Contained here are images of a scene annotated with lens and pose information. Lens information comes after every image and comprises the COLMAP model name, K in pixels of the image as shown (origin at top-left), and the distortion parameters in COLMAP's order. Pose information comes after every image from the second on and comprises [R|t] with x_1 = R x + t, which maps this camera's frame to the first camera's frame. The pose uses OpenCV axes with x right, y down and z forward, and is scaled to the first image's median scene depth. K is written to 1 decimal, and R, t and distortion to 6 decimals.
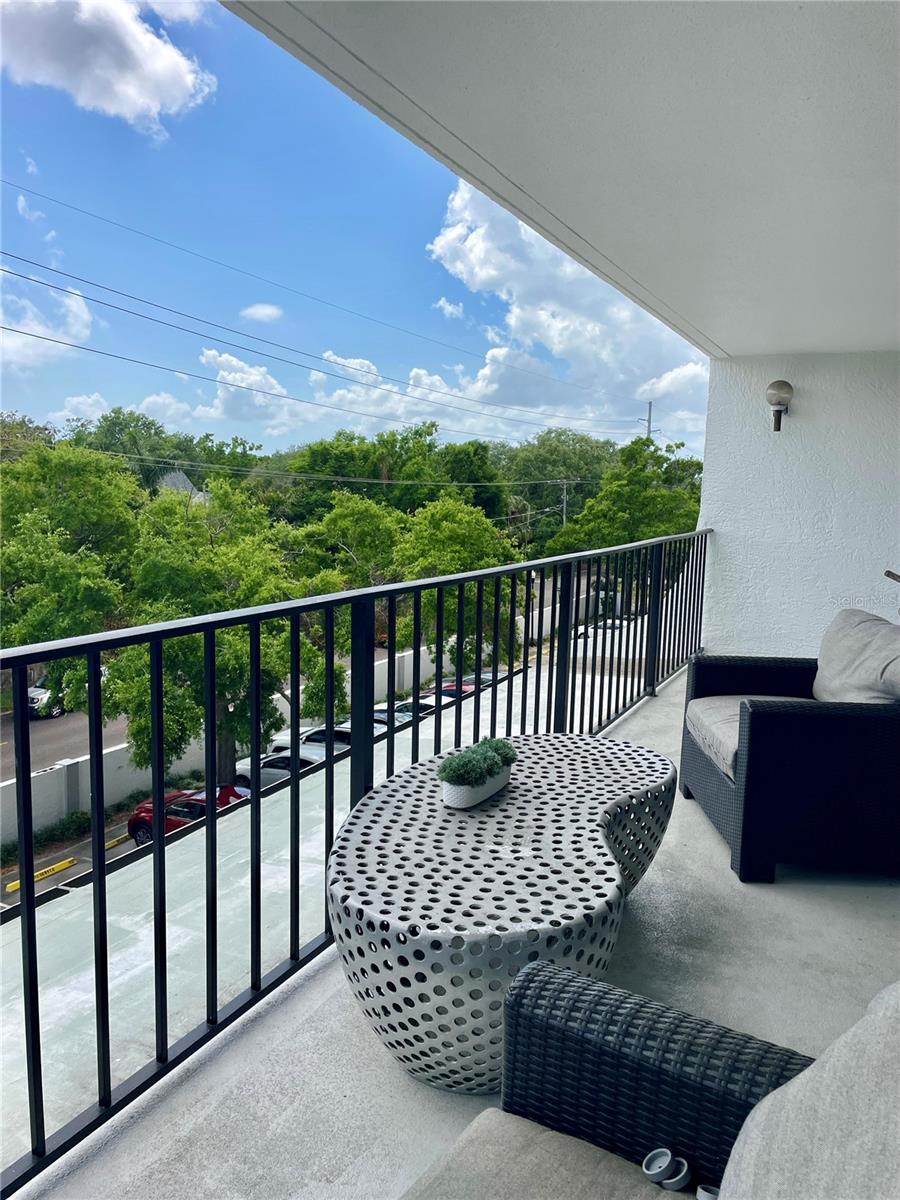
lens RADIAL K [[918.4, 0, 448.3], [0, 918.4, 600.8], [0, 0, 1]] dist [0.011640, -0.030894]
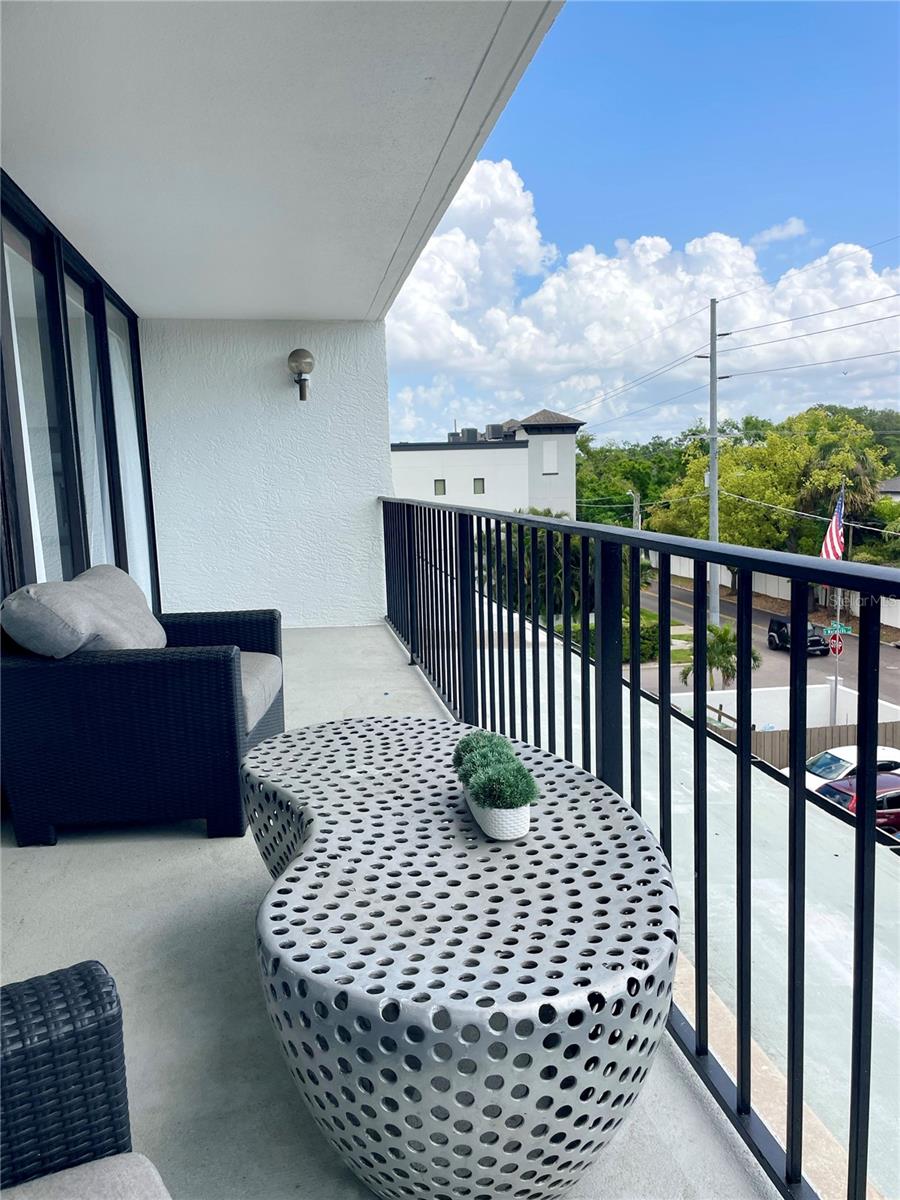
lens RADIAL K [[918.4, 0, 448.6], [0, 918.4, 600.2], [0, 0, 1]] dist [0.011640, -0.030894]
pose [[-0.812846, 0.080354, -0.576909, 0.551663], [-0.061884, 0.972920, 0.222705, -0.133843], [0.579181, 0.216726, -0.785862, 1.783556]]
